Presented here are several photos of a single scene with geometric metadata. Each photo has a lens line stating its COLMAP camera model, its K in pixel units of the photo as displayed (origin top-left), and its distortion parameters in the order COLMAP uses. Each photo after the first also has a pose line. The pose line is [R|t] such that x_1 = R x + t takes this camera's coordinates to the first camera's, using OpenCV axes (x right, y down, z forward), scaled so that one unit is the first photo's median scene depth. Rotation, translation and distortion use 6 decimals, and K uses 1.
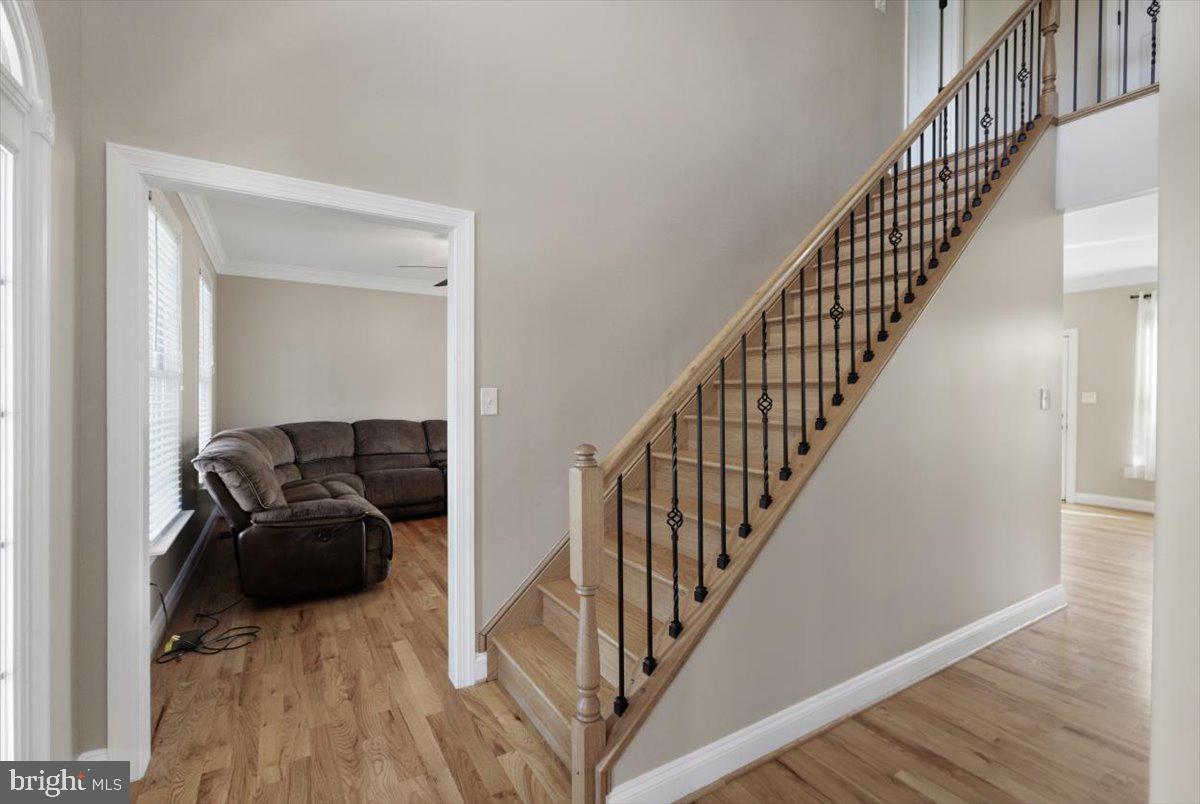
lens RADIAL K [[516.5, 0, 594.3], [0, 516.5, 405.2], [0, 0, 1]] dist [0.001372, 0.000634]
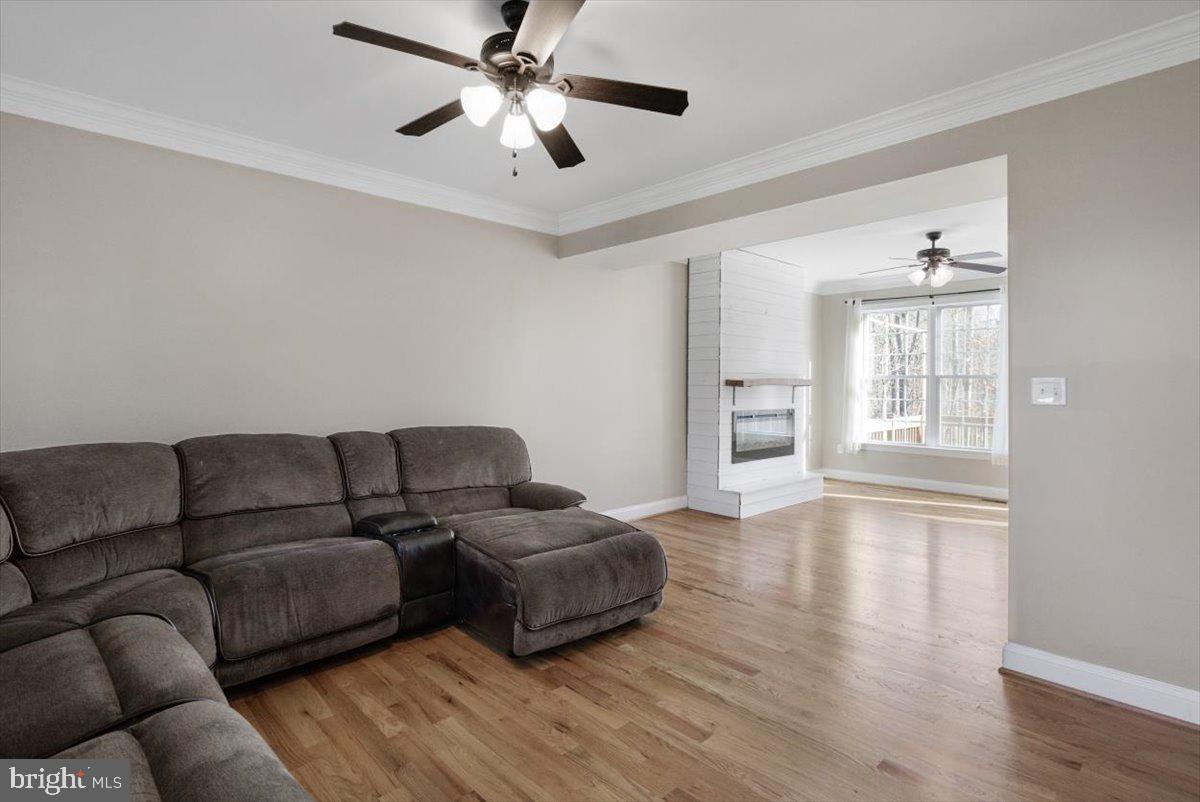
lens RADIAL K [[577.2, 0, 563.3], [0, 577.2, 386.4], [0, 0, 1]] dist [0.020951, 0.000841]
pose [[0.982619, 0.005694, 0.185546, -0.238442], [-0.004517, 0.999967, -0.006763, -0.014061], [-0.185579, 0.005808, 0.982612, 0.453654]]
